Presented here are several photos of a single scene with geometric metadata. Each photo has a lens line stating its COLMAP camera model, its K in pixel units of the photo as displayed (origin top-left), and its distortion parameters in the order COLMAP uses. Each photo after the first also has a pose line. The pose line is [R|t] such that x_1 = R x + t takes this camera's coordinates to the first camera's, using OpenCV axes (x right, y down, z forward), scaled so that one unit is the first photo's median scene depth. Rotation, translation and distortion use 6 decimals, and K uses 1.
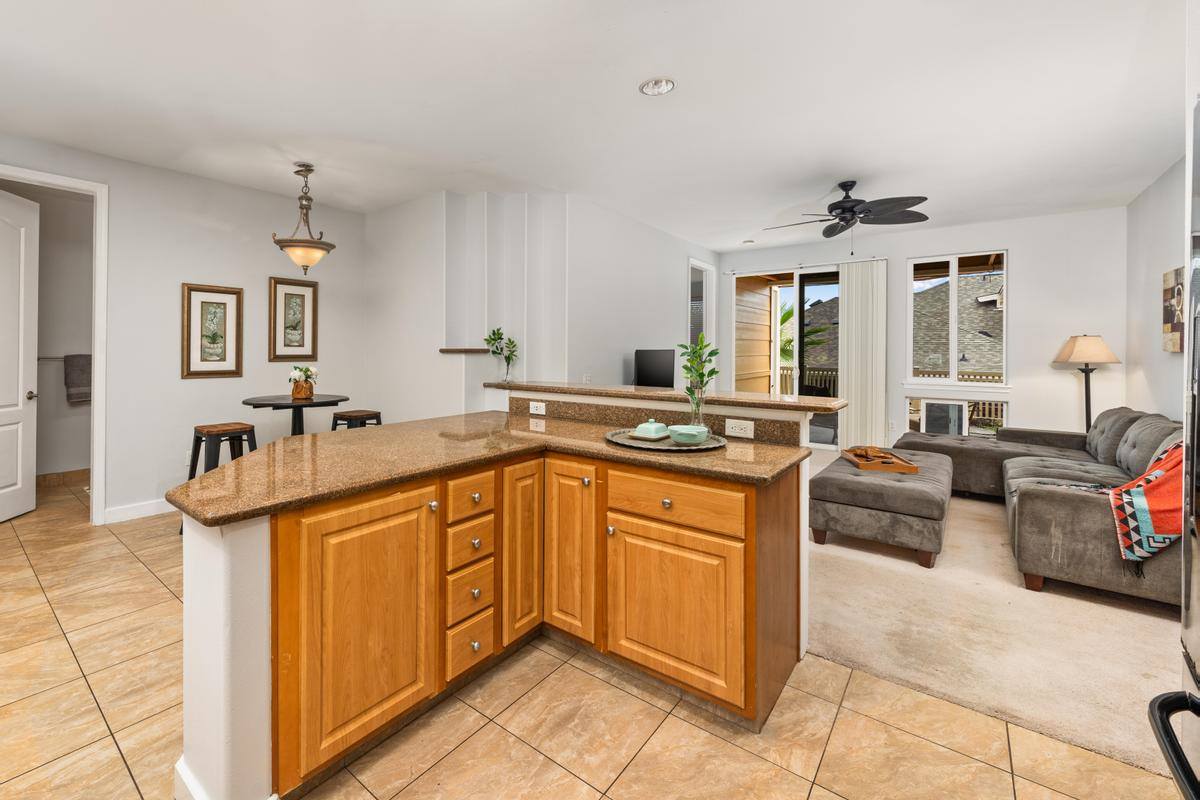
lens RADIAL K [[552.9, 0, 523.3], [0, 552.9, 358.3], [0, 0, 1]] dist [0.007139, 0.002228]
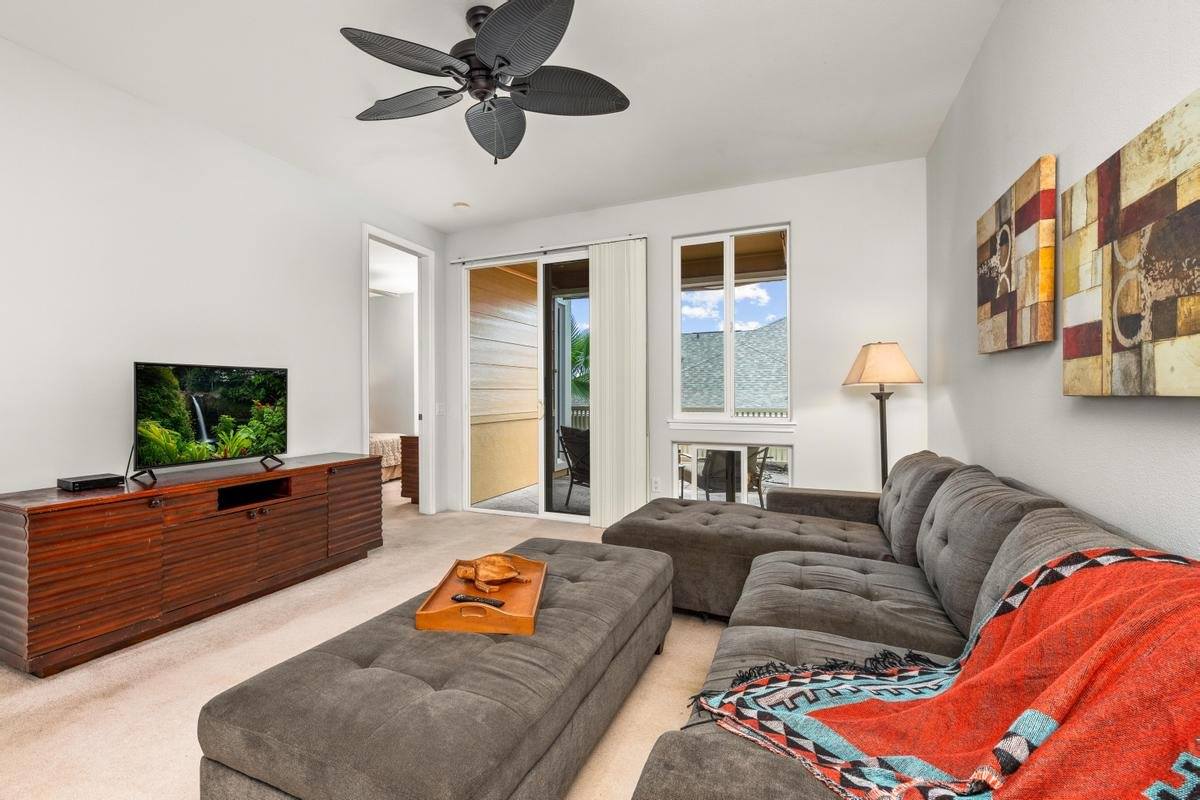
lens RADIAL K [[552.9, 0, 559.6], [0, 552.9, 396.2], [0, 0, 1]] dist [0.007139, 0.002228]
pose [[0.972153, -0.004196, 0.234308, 0.561749], [0.008502, 0.999813, -0.017369, 0.035701], [-0.234191, 0.018878, 0.972007, 0.521545]]
